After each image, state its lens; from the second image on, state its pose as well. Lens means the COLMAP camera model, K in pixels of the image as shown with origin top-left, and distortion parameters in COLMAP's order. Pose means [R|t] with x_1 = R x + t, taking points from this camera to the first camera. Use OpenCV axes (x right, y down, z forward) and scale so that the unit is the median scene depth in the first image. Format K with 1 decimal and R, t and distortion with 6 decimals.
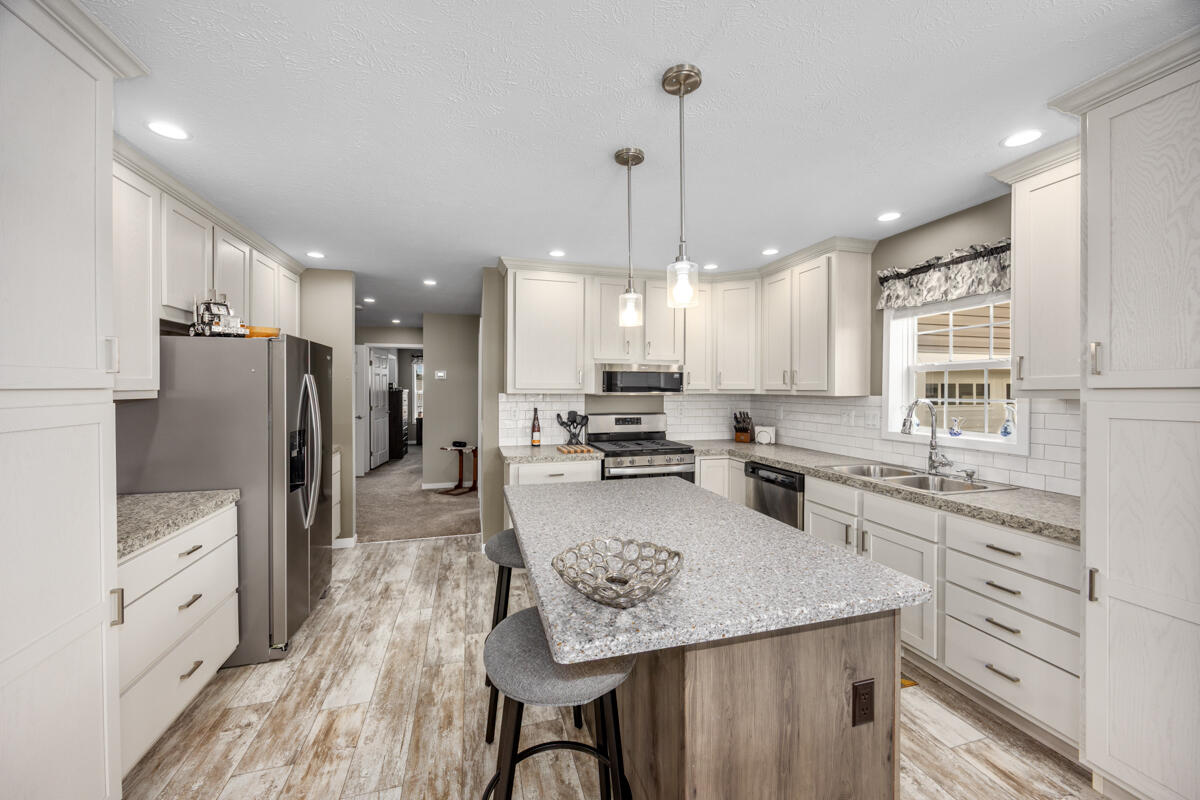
lens RADIAL K [[457.6, 0, 598.9], [0, 457.6, 393.7], [0, 0, 1]] dist [-0.009425, 0.000521]
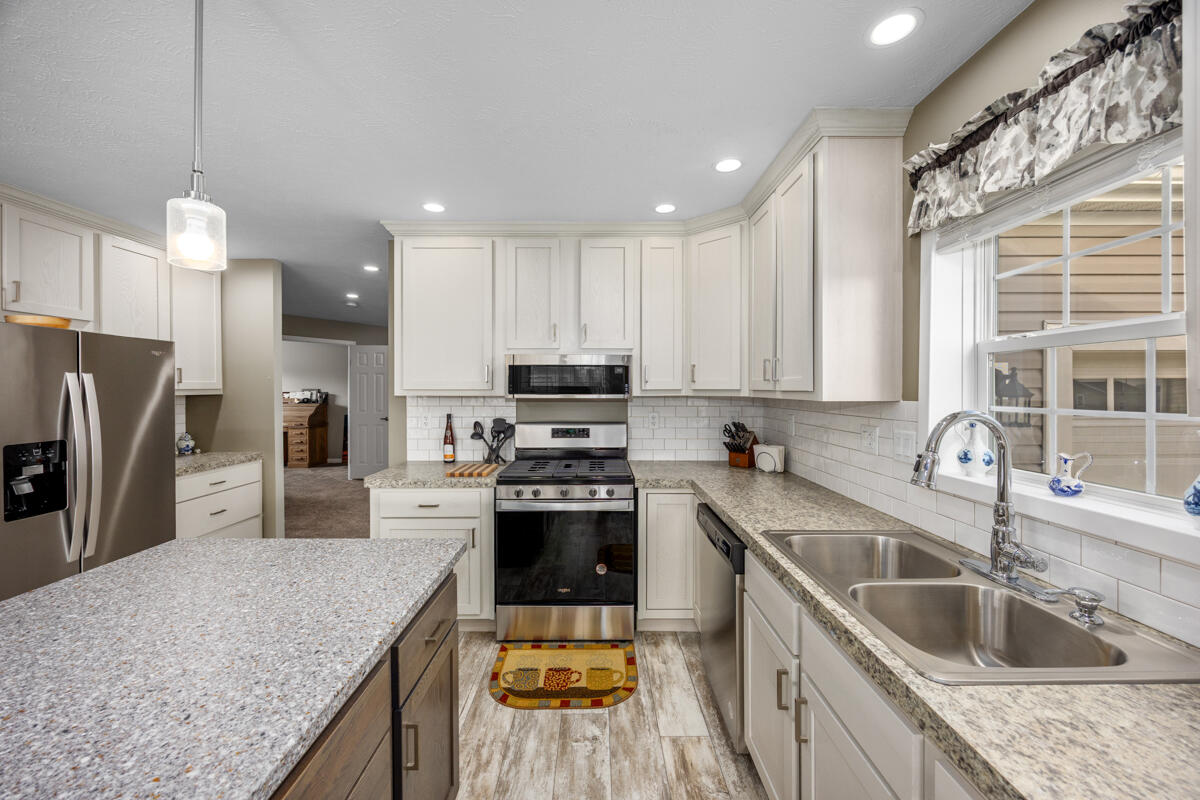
lens RADIAL K [[457.6, 0, 594.7], [0, 457.6, 393.7], [0, 0, 1]] dist [-0.009425, 0.000521]
pose [[0.964201, 0.000000, -0.265171, 0.390784], [-0.000455, 0.999999, -0.001655, -0.003051], [0.265171, 0.001716, 0.964200, 0.387932]]
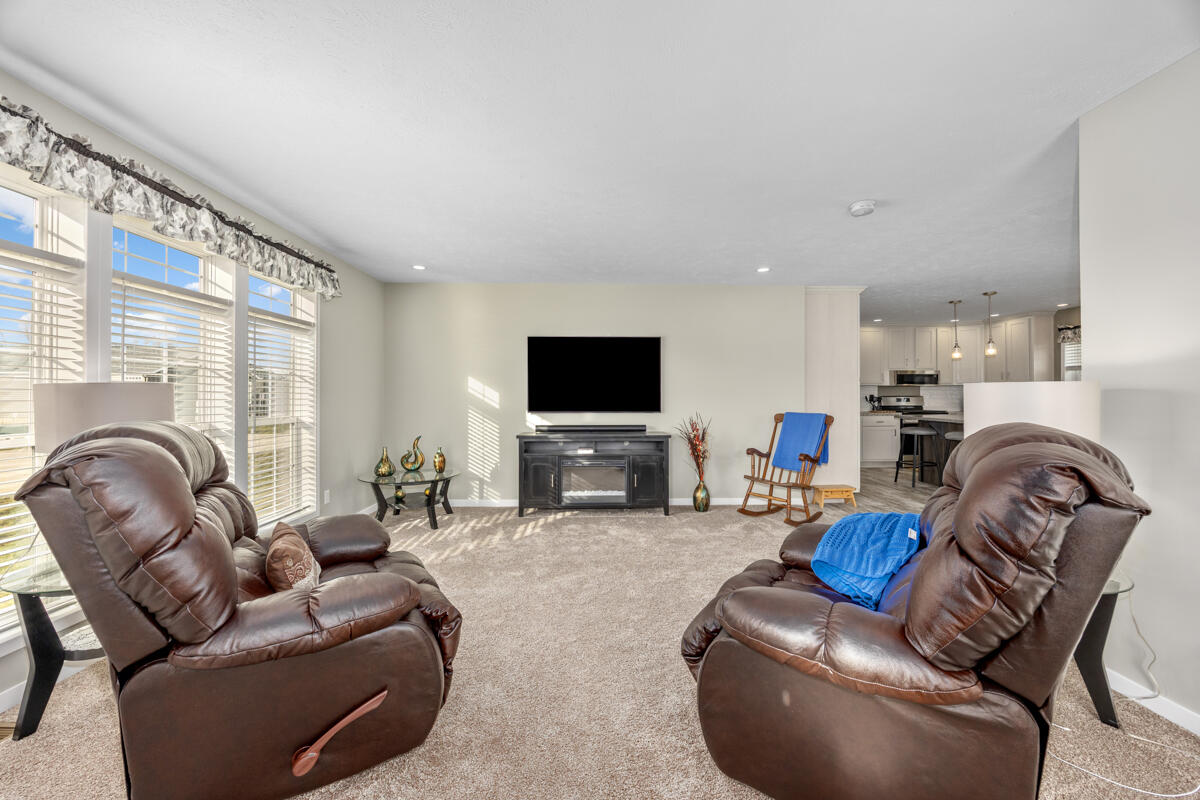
lens RADIAL K [[457.6, 0, 599.7], [0, 457.6, 394.4], [0, 0, 1]] dist [-0.009425, 0.000521]
pose [[0.966997, -0.002841, -0.254772, -0.891005], [-0.000756, 0.999901, -0.014023, 0.084598], [0.254787, 0.013752, 0.966899, -1.542801]]
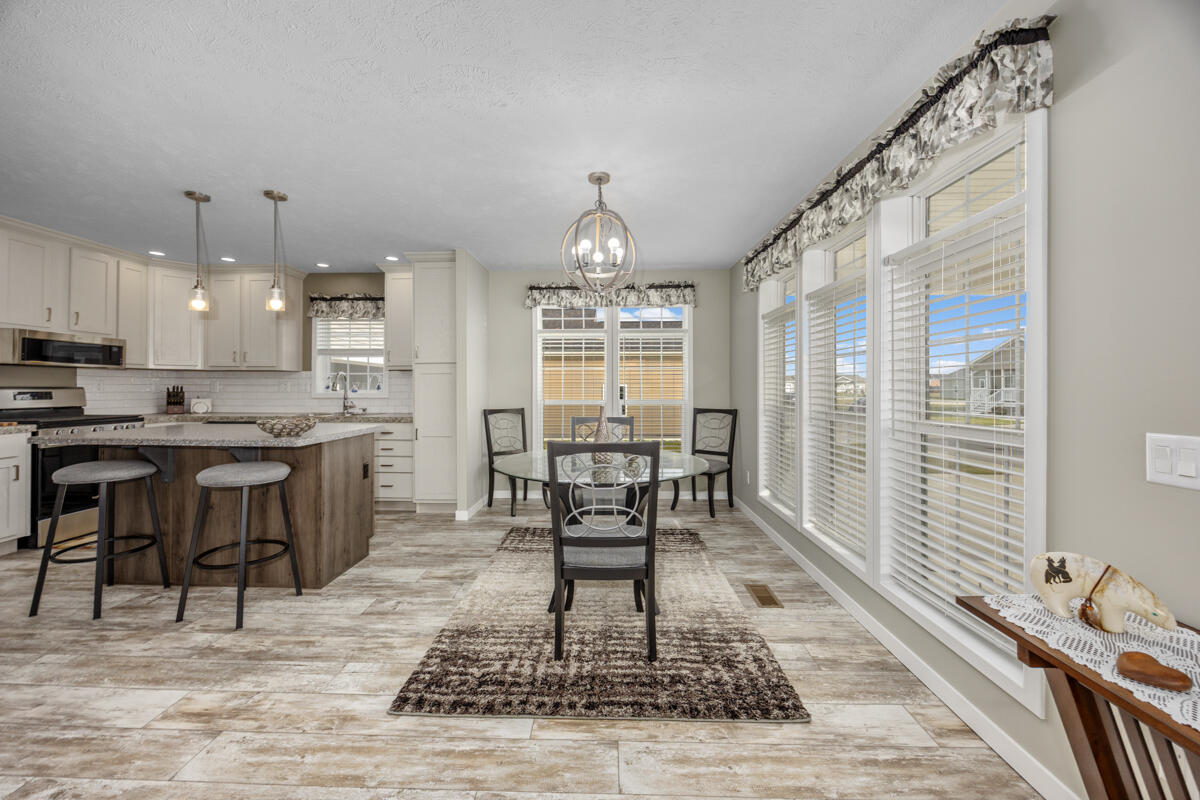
lens RADIAL K [[457.6, 0, 590.6], [0, 457.6, 385.4], [0, 0, 1]] dist [-0.009425, 0.000521]
pose [[0.305623, 0.003875, 0.952145, -0.583024], [0.008253, 0.999943, -0.006718, 0.071376], [-0.952117, 0.009911, 0.305574, -0.406093]]
